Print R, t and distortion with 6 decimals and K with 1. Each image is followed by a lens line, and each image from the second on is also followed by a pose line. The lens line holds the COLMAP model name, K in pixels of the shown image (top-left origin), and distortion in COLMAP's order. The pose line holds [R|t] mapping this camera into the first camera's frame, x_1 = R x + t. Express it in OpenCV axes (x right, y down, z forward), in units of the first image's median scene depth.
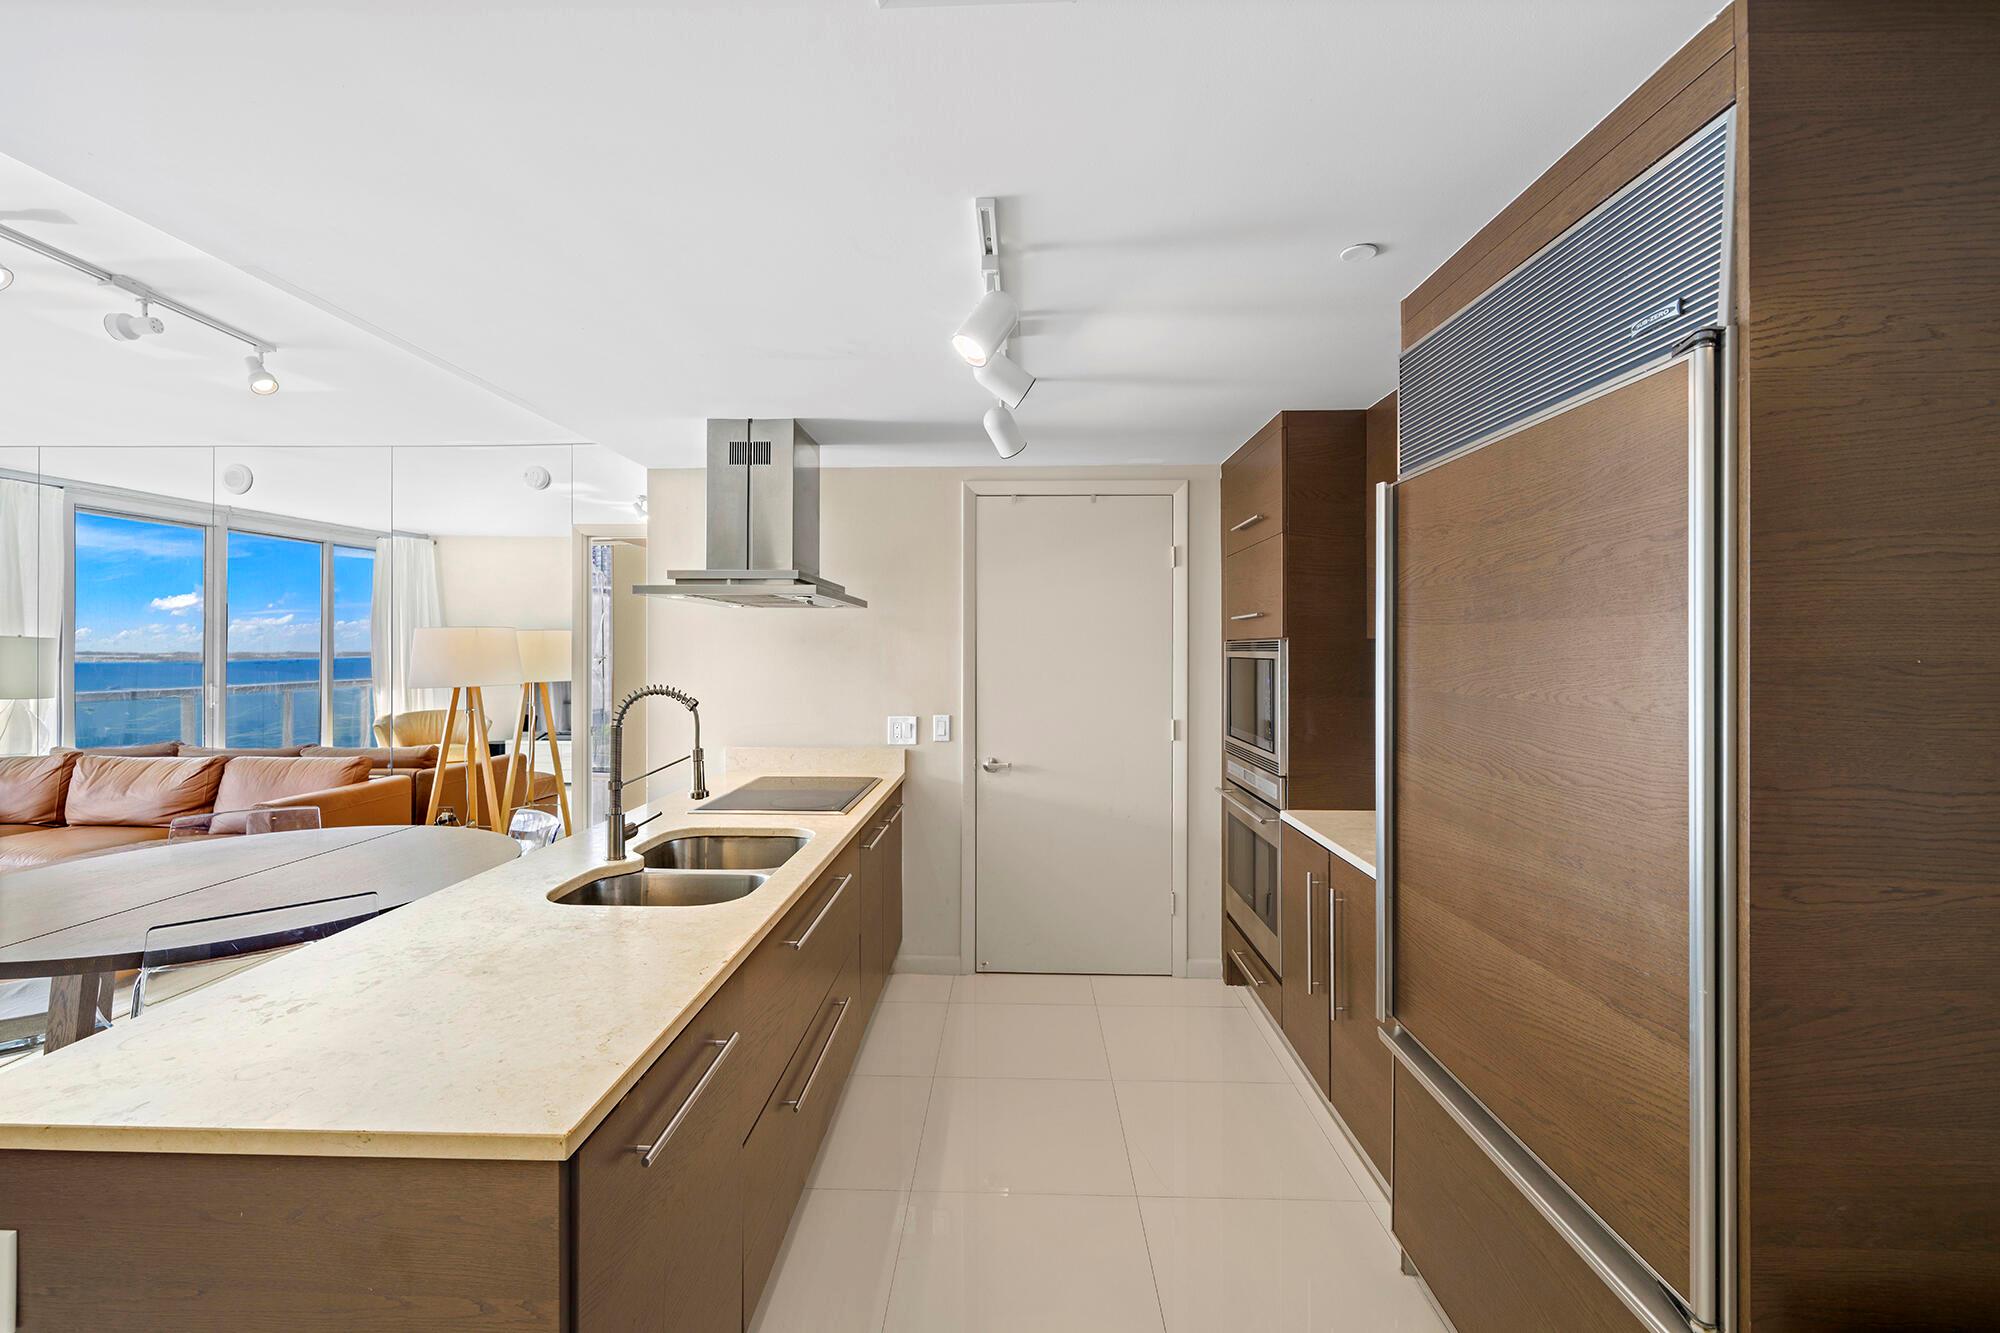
lens RADIAL K [[847.1, 0, 989.8], [0, 847.1, 646.4], [0, 0, 1]] dist [0.000054, -0.001217]
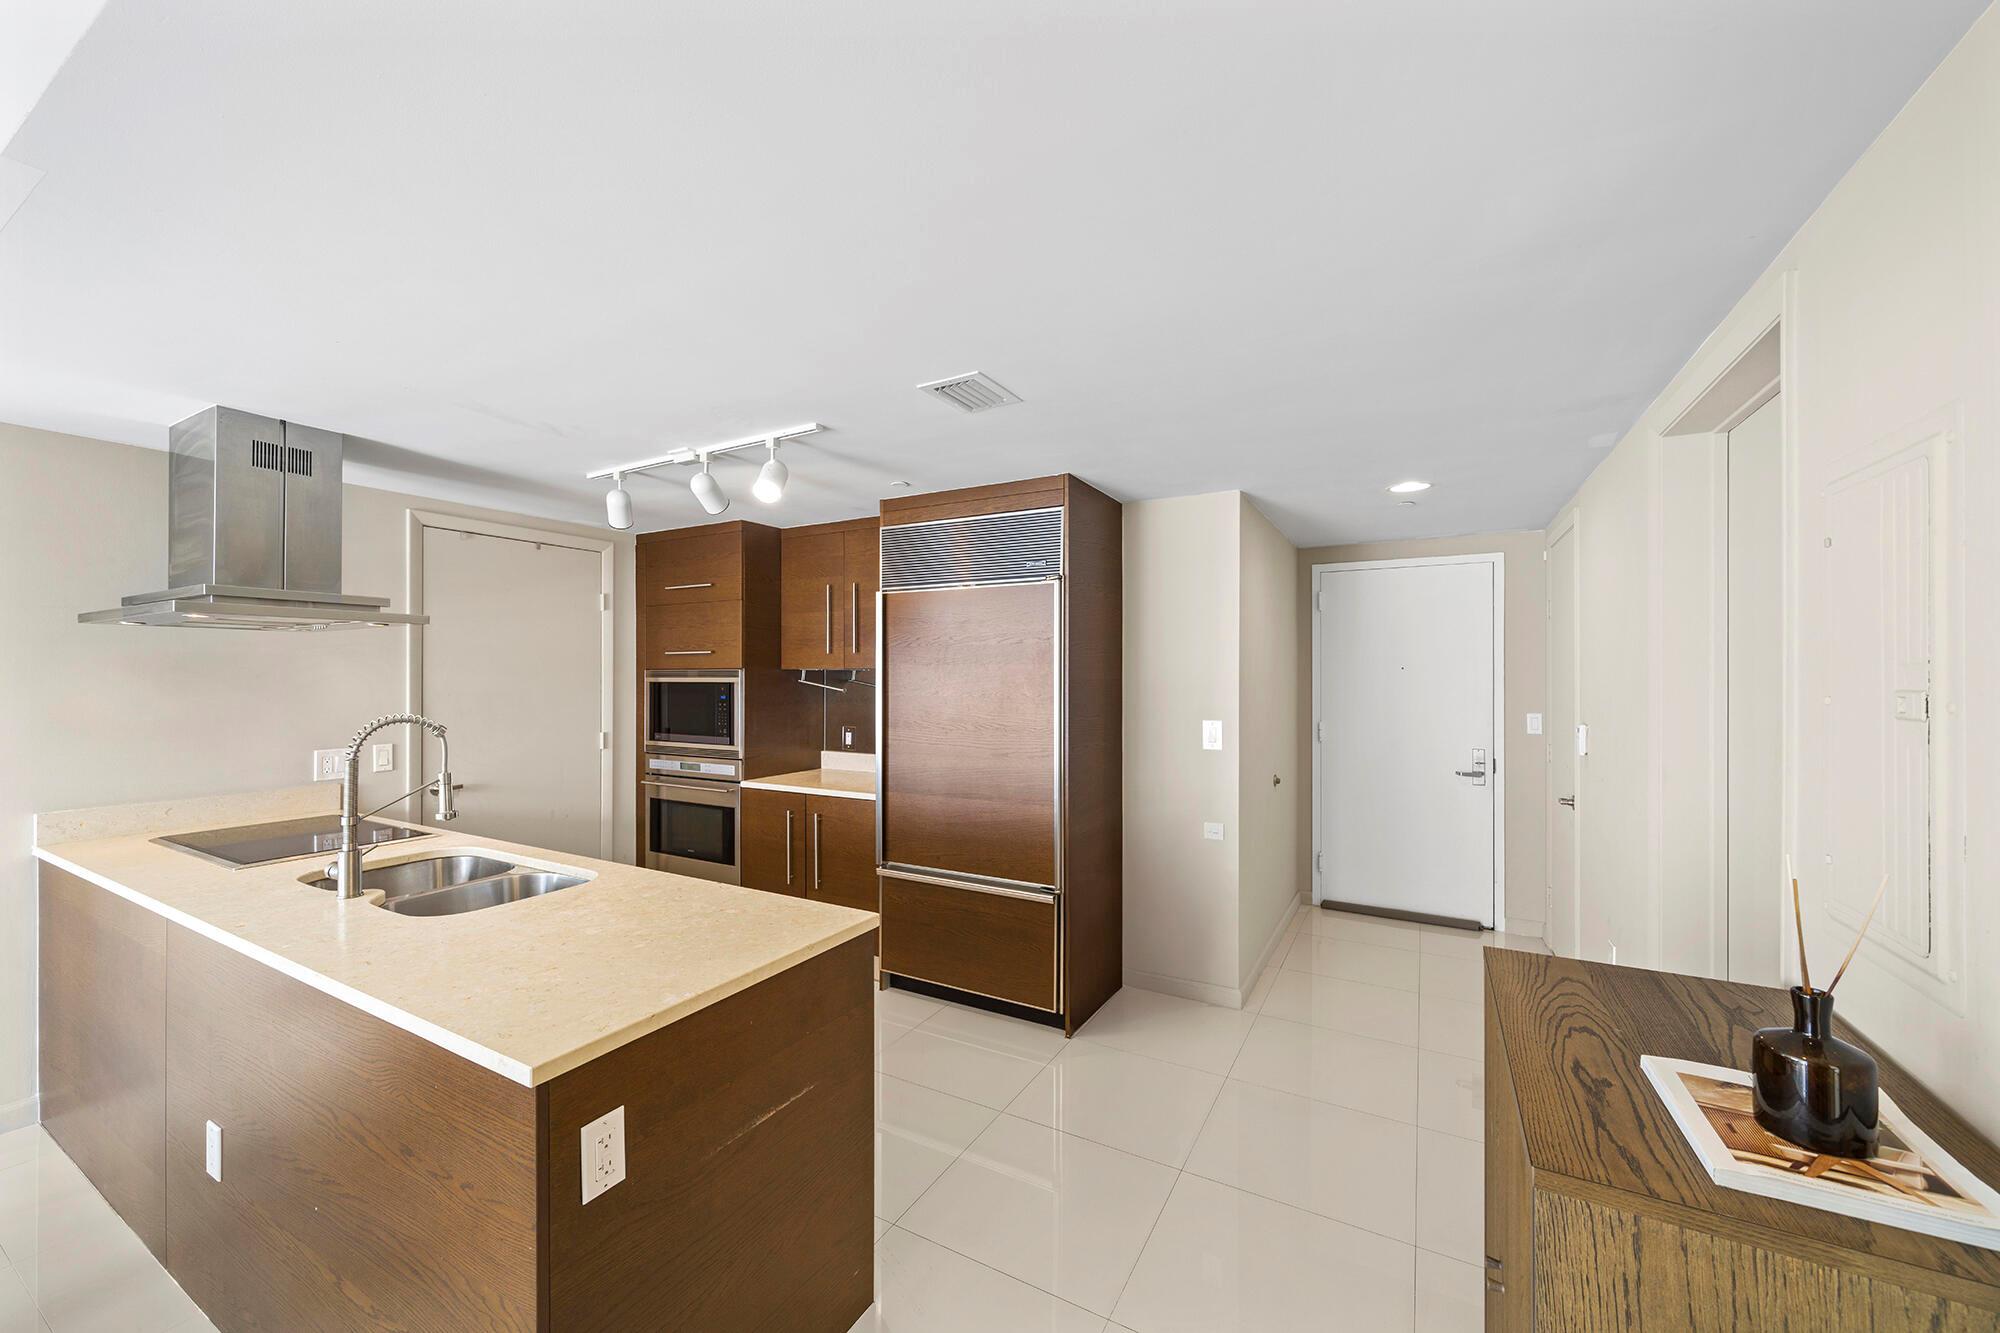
lens RADIAL K [[764.8, 0, 985.4], [0, 764.8, 667.6], [0, 0, 1]] dist [-0.000776, 0.000471]
pose [[0.464025, 0.006677, 0.885797, -0.526820], [-0.000820, 0.999974, -0.007108, -0.002124], [-0.885822, 0.002572, 0.464018, -0.025097]]
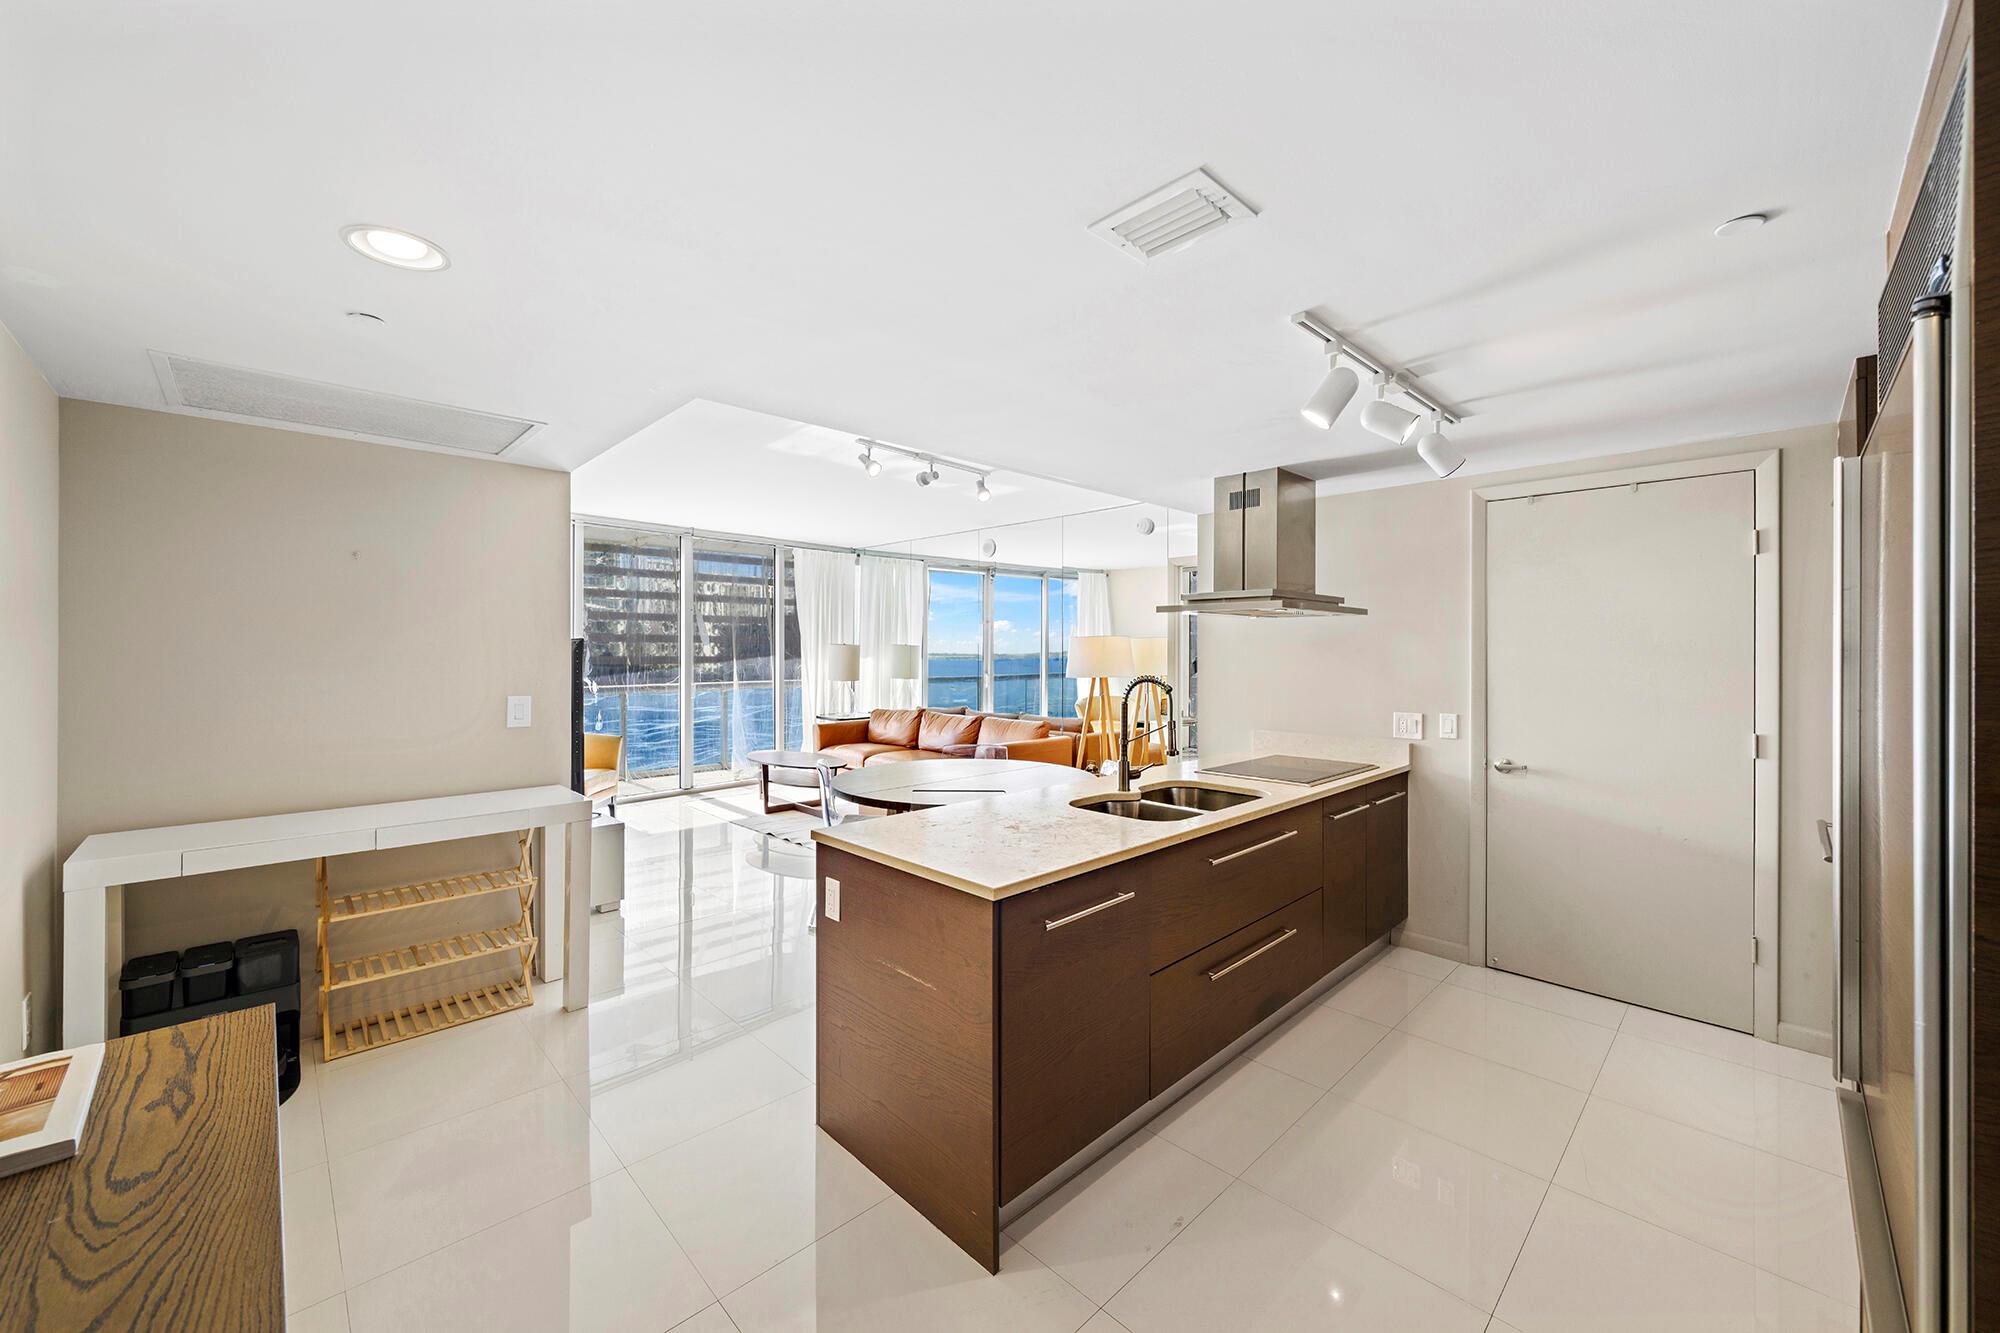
lens RADIAL K [[764.8, 0, 989.6], [0, 764.8, 647.2], [0, 0, 1]] dist [-0.000776, 0.000471]
pose [[0.716780, -0.004175, -0.697287, 0.202010], [0.002033, 0.999990, -0.003897, 0.000586], [0.697297, 0.001376, 0.716781, -0.085329]]
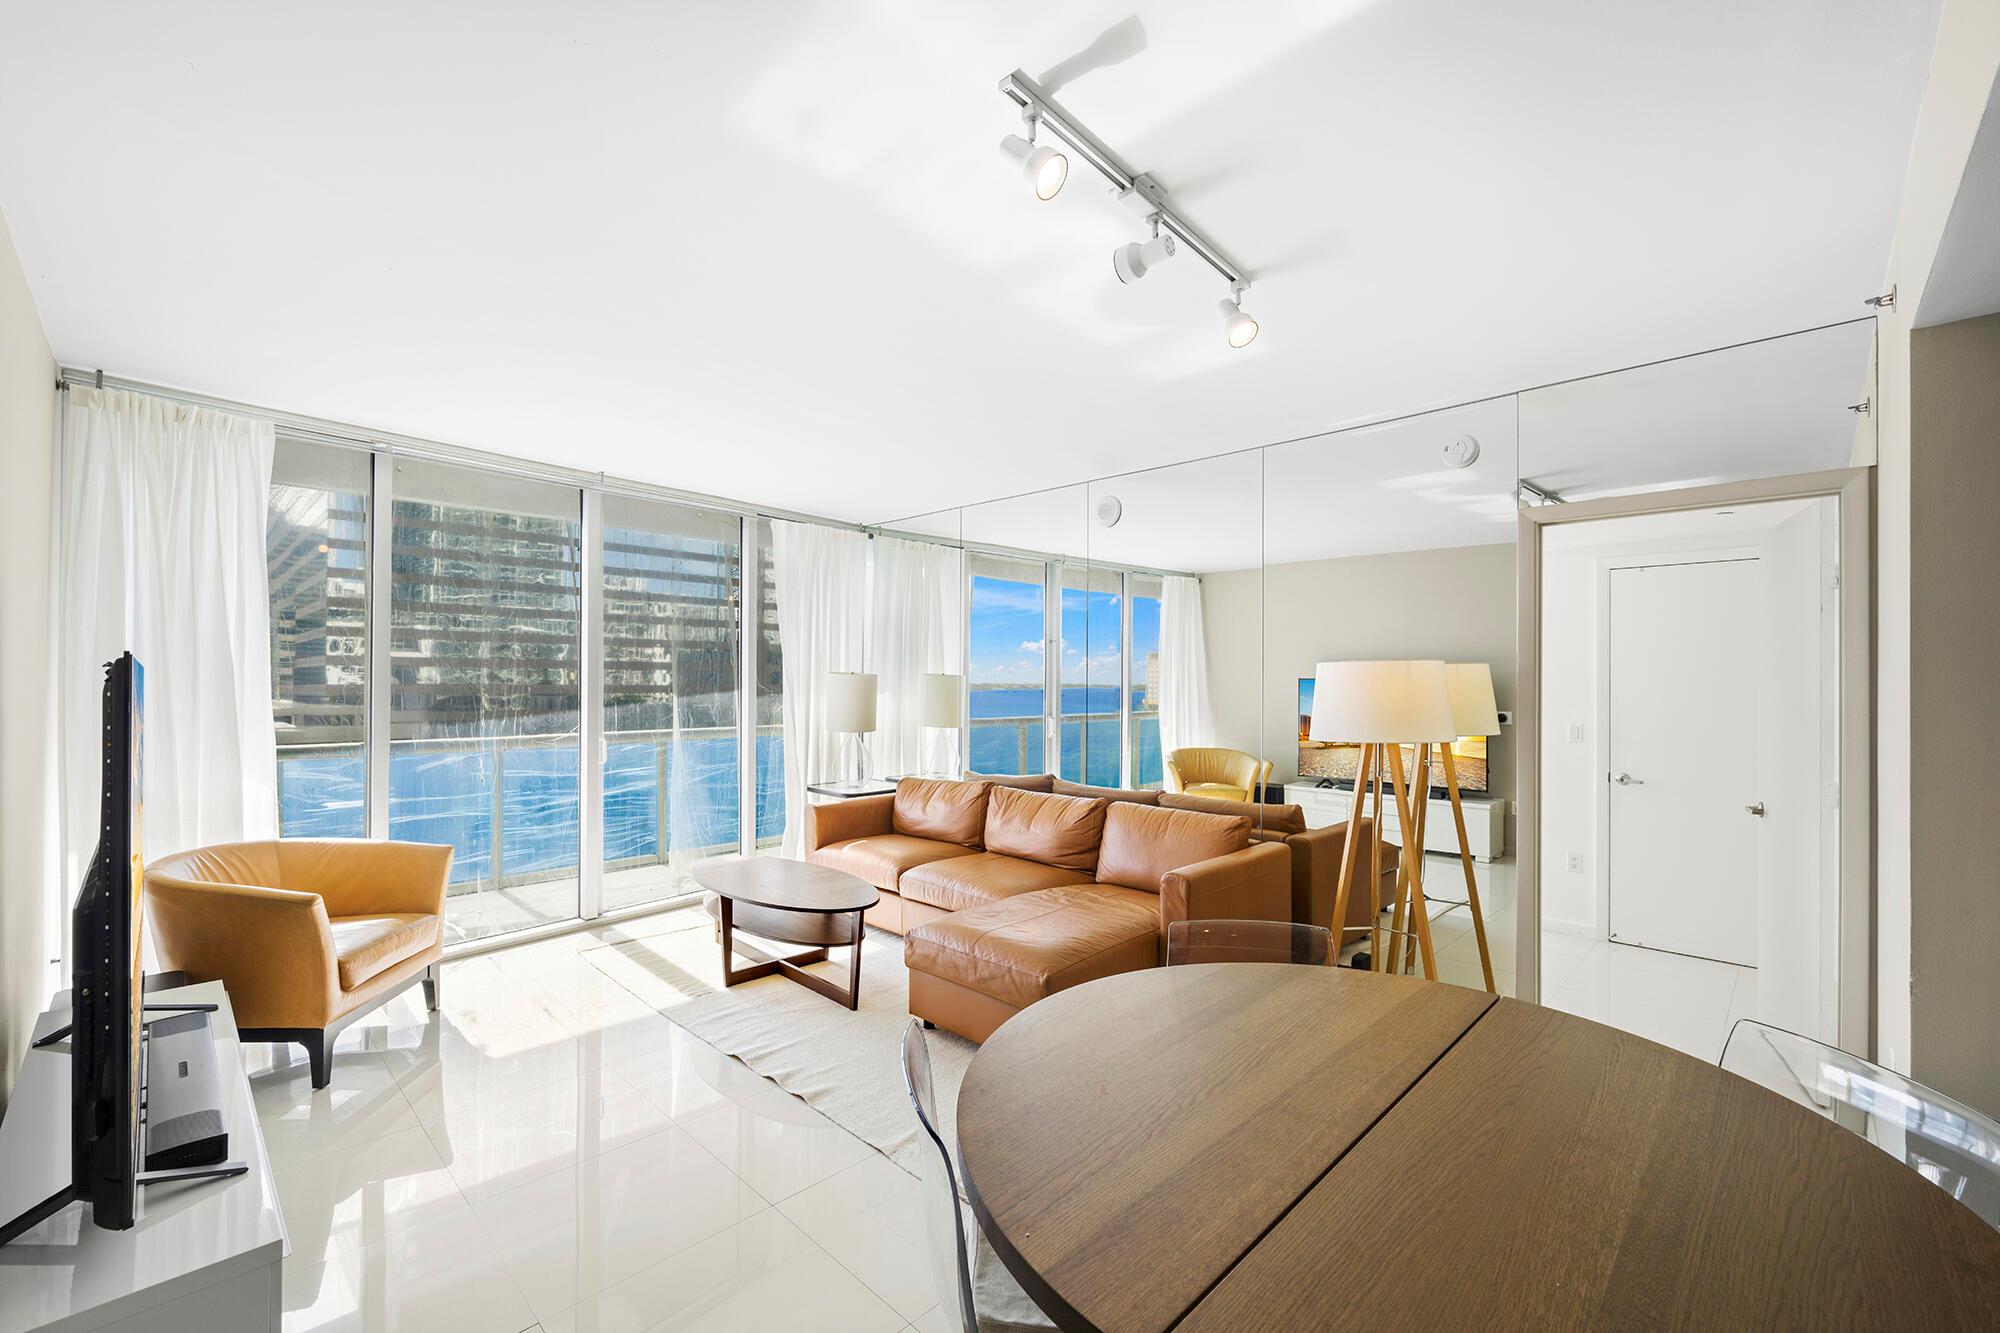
lens RADIAL K [[820.1, 0, 984.0], [0, 820.1, 685.4], [0, 0, 1]] dist [-0.028090, -0.000074]
pose [[0.733641, 0.009155, -0.679475, -0.496074], [-0.007825, 0.999957, 0.005025, -0.002788], [0.679492, 0.001630, 0.733681, 0.302153]]
